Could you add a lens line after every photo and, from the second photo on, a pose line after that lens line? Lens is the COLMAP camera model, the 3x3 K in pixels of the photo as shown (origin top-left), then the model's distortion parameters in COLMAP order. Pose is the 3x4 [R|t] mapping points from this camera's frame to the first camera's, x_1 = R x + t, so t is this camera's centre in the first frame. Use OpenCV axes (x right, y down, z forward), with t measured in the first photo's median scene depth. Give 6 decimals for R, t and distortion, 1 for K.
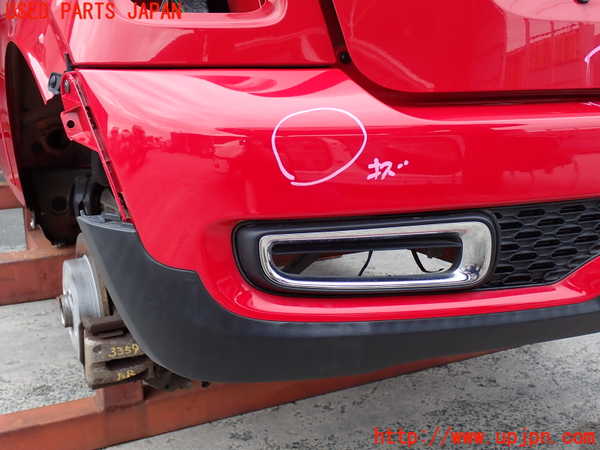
lens RADIAL K [[714.7, 0, 300.0], [0, 714.7, 225.0], [0, 0, 1]] dist [0.037506, -0.064204]
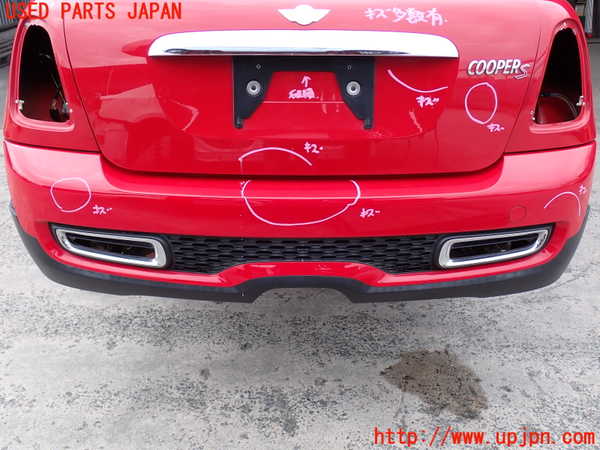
lens RADIAL K [[631.2, 0, 300.0], [0, 631.2, 225.0], [0, 0, 1]] dist [0.015537, 0.000133]
pose [[0.898308, 0.199632, -0.391396, 0.620492], [-0.108127, 0.963866, 0.243455, -0.248022], [0.425854, -0.176377, 0.887434, -0.185463]]
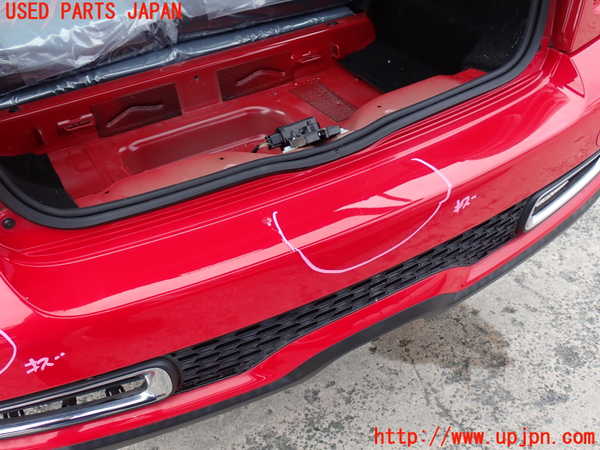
lens RADIAL K [[714.7, 0, 300.0], [0, 714.7, 225.0], [0, 0, 1]] dist [0.037506, -0.064204]
pose [[0.997244, -0.066197, 0.033488, 0.219054], [0.045269, 0.900627, 0.432230, -0.325031], [-0.058773, -0.429523, 0.901142, 0.034582]]
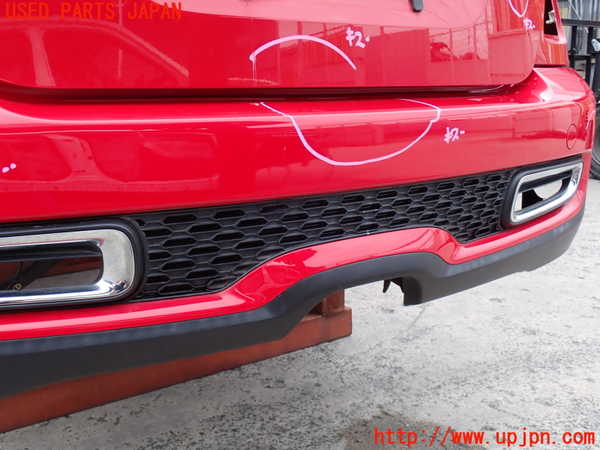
lens RADIAL K [[714.7, 0, 300.0], [0, 714.7, 225.0], [0, 0, 1]] dist [0.037506, -0.064204]
pose [[0.987775, -0.013082, 0.155333, 0.163991], [0.012116, 0.999901, 0.007165, -0.006735], [-0.155412, -0.005195, 0.987836, 0.022820]]
